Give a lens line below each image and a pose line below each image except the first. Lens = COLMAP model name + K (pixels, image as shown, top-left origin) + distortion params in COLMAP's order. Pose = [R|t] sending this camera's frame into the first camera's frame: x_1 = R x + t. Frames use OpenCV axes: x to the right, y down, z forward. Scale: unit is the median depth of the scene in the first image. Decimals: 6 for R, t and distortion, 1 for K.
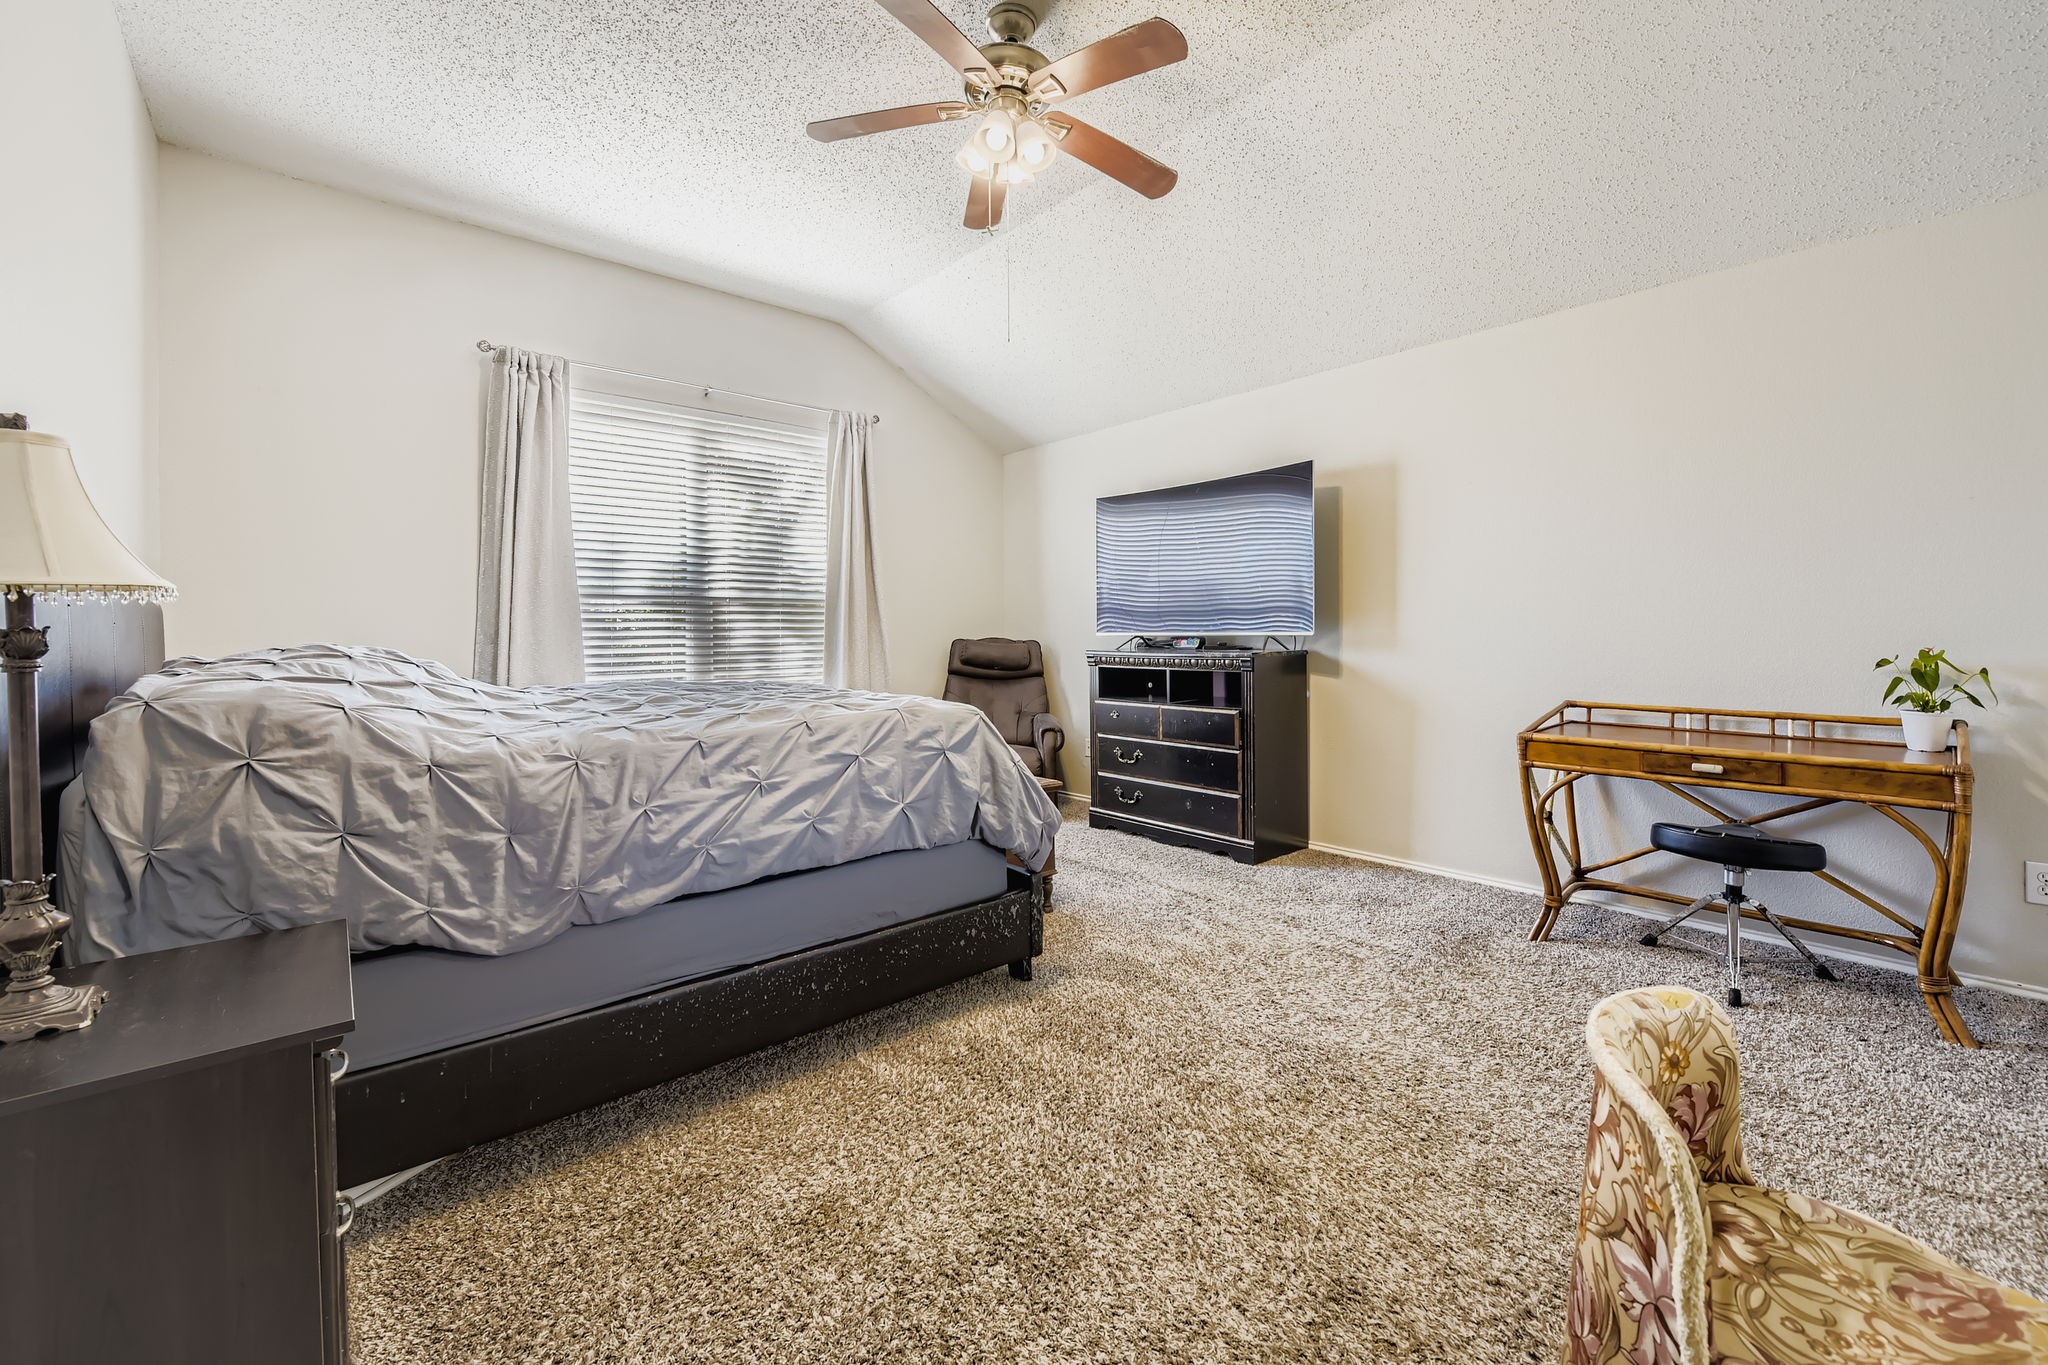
lens RADIAL K [[837.3, 0, 1026.9], [0, 837.3, 638.5], [0, 0, 1]] dist [-0.006057, 0.000160]
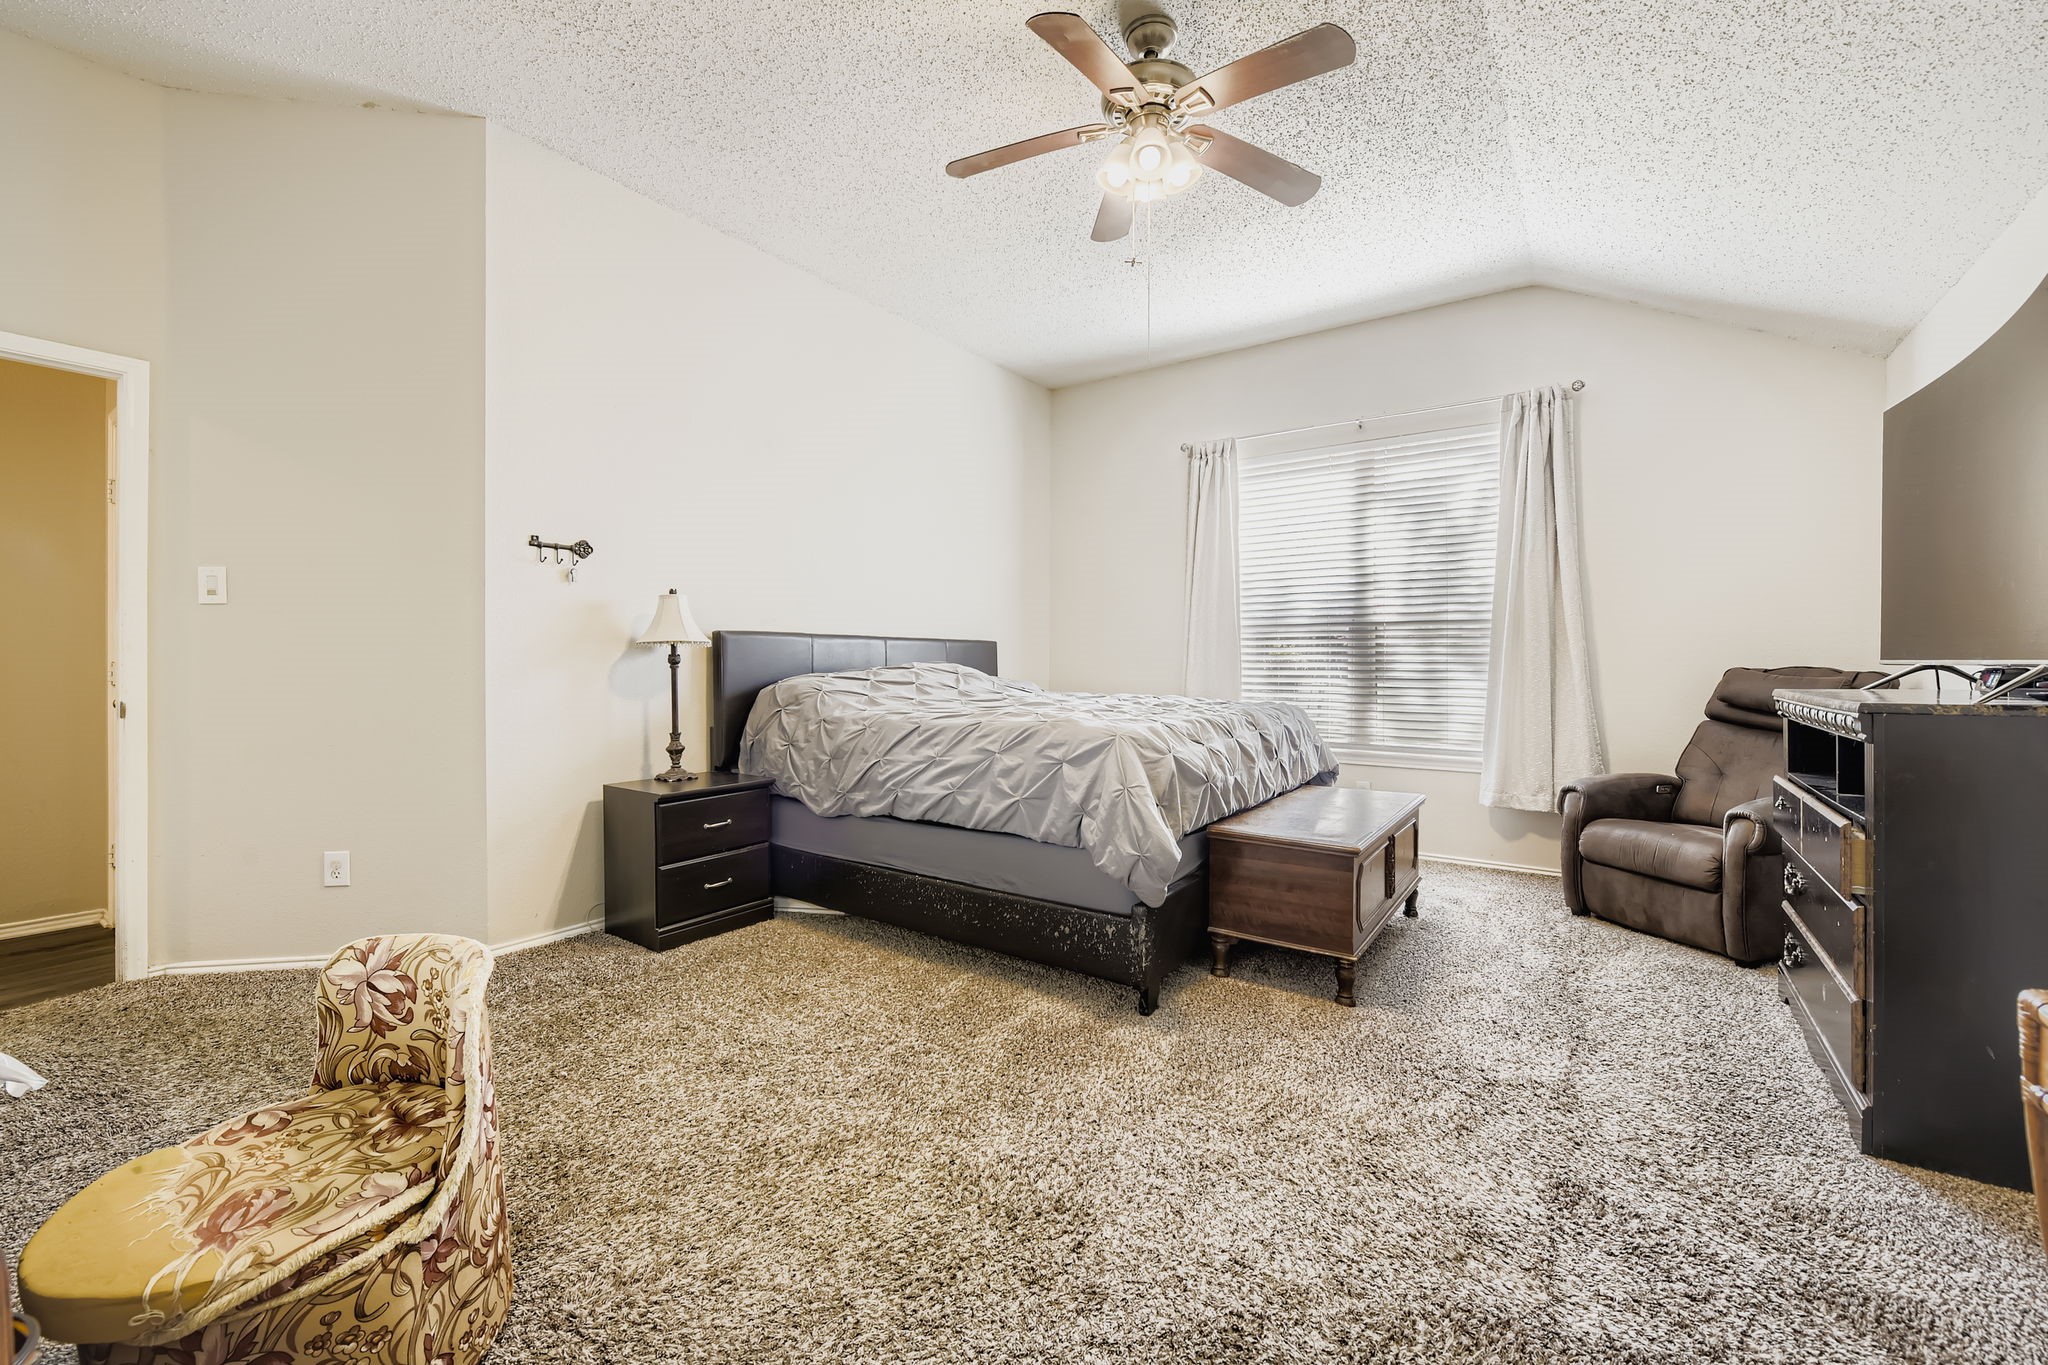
lens RADIAL K [[819.1, 0, 1031.5], [0, 819.1, 678.3], [0, 0, 1]] dist [-0.006242, -0.000426]
pose [[0.233757, 0.025531, -0.971960, 1.127727], [-0.008676, 0.999670, 0.024173, -0.005695], [0.972256, 0.002782, 0.233902, 0.822279]]
